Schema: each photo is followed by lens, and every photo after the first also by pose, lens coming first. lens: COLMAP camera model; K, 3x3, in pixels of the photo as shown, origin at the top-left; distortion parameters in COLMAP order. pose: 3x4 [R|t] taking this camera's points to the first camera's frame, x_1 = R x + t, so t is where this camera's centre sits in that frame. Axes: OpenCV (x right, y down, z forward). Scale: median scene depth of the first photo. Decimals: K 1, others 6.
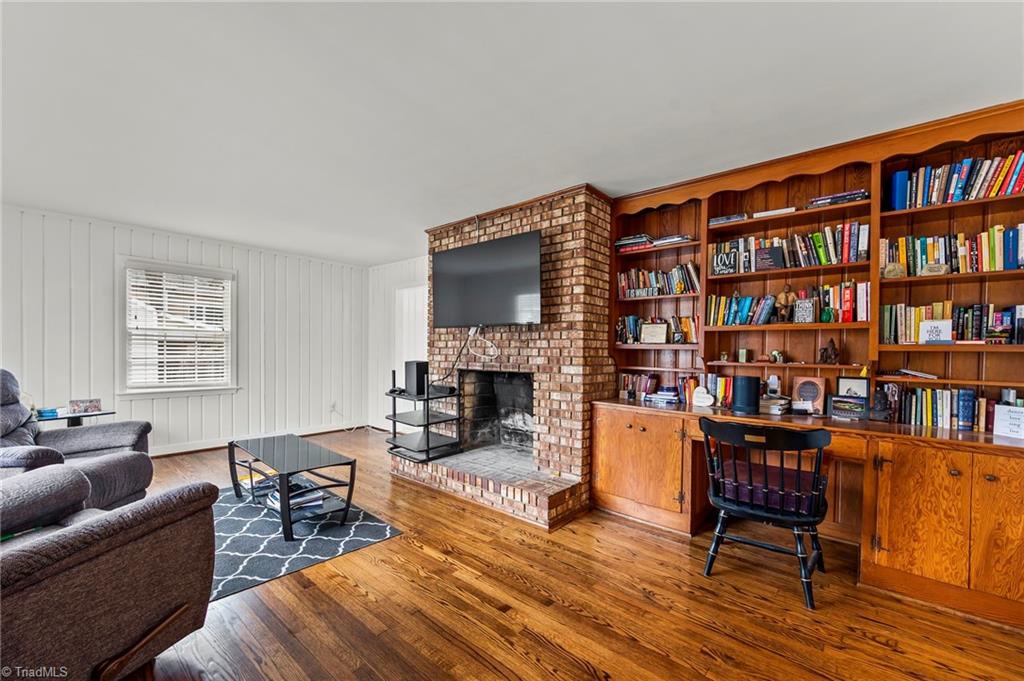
lens RADIAL K [[410.4, 0, 513.6], [0, 410.4, 348.9], [0, 0, 1]] dist [-0.000977, -0.000013]
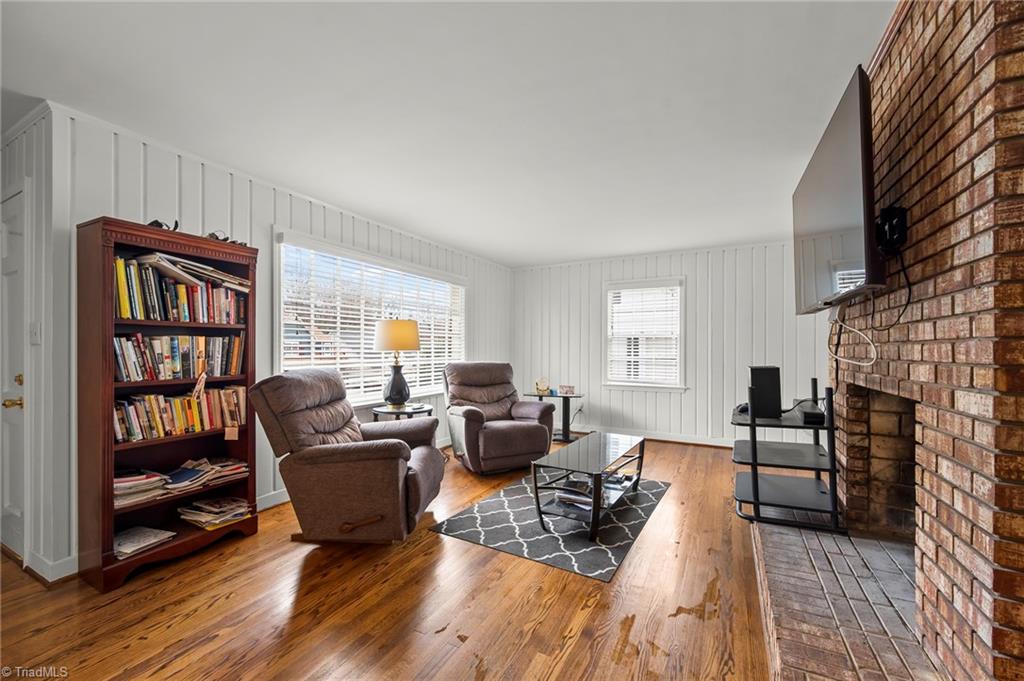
lens RADIAL K [[410.4, 0, 514.1], [0, 410.4, 347.5], [0, 0, 1]] dist [-0.000977, -0.000013]
pose [[0.220466, -0.015237, -0.975276, 0.387577], [0.005479, 0.999882, -0.014383, 0.007103], [0.975379, -0.002172, 0.220524, 0.543074]]
